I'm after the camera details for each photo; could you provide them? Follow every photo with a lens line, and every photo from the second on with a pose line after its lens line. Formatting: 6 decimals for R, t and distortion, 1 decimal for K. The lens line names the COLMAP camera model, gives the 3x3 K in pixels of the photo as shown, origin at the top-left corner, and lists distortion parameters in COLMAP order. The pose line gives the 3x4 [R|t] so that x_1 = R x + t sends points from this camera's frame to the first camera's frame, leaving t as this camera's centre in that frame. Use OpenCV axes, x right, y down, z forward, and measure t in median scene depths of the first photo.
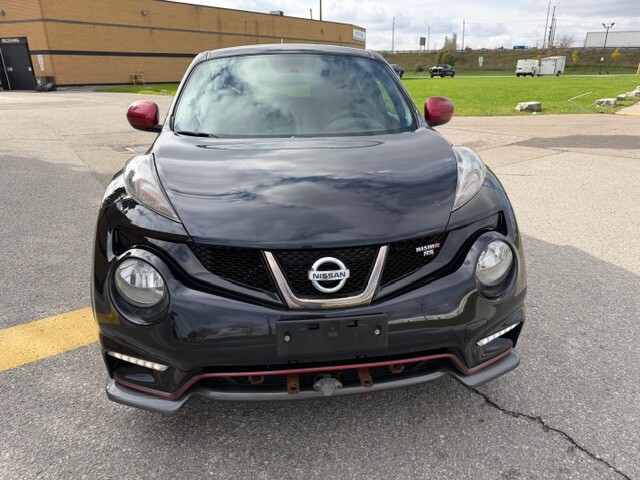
lens RADIAL K [[457.0, 0, 331.9], [0, 457.0, 240.6], [0, 0, 1]] dist [0.014836, -0.032767]
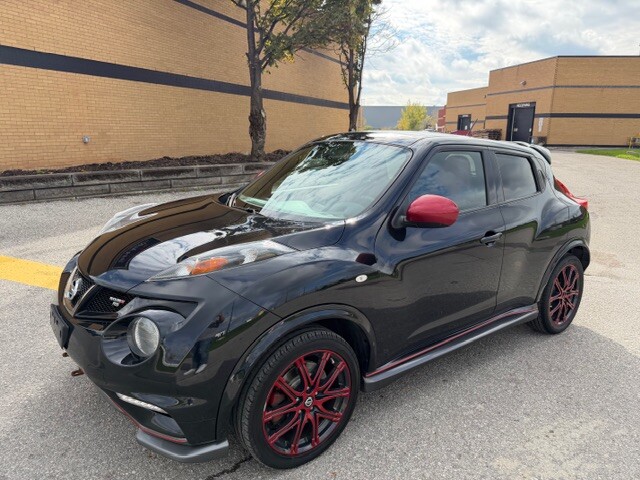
lens RADIAL K [[457.0, 0, 320.8], [0, 457.0, 243.2], [0, 0, 1]] dist [0.014836, -0.032767]
pose [[0.504334, 0.209793, -0.837636, 0.910048], [-0.302936, 0.951371, 0.055884, -0.225374], [0.808627, 0.225566, 0.543363, 0.430145]]
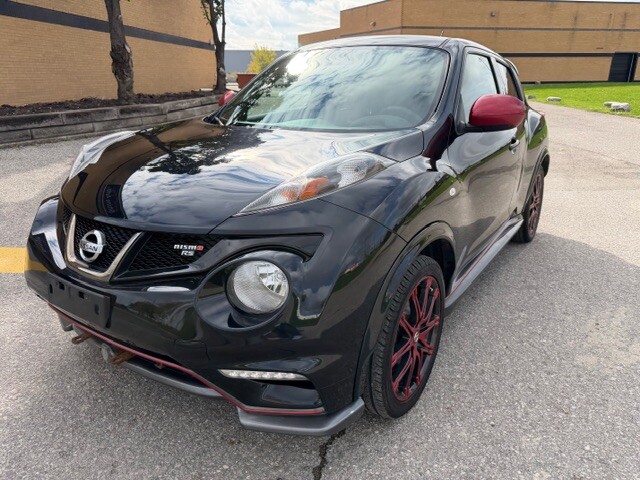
lens RADIAL K [[457.0, 0, 323.8], [0, 457.0, 236.5], [0, 0, 1]] dist [0.014836, -0.032767]
pose [[0.753774, 0.209656, -0.622791, 0.580410], [-0.215405, 0.974207, 0.067248, -0.074885], [0.620826, 0.083462, 0.779493, 0.266038]]
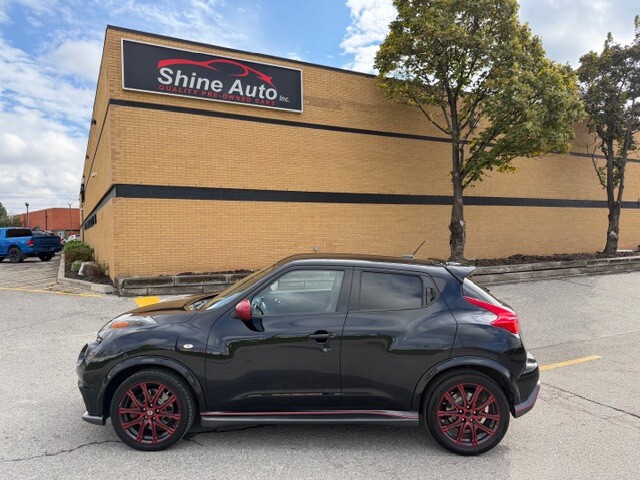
lens RADIAL K [[457.0, 0, 320.0], [0, 457.0, 240.6], [0, 0, 1]] dist [0.014836, -0.032767]
pose [[-0.161316, 0.016249, -0.986769, 1.631103], [-0.323651, 0.943697, 0.068450, -0.706087], [0.932324, 0.330411, -0.146975, 1.536866]]
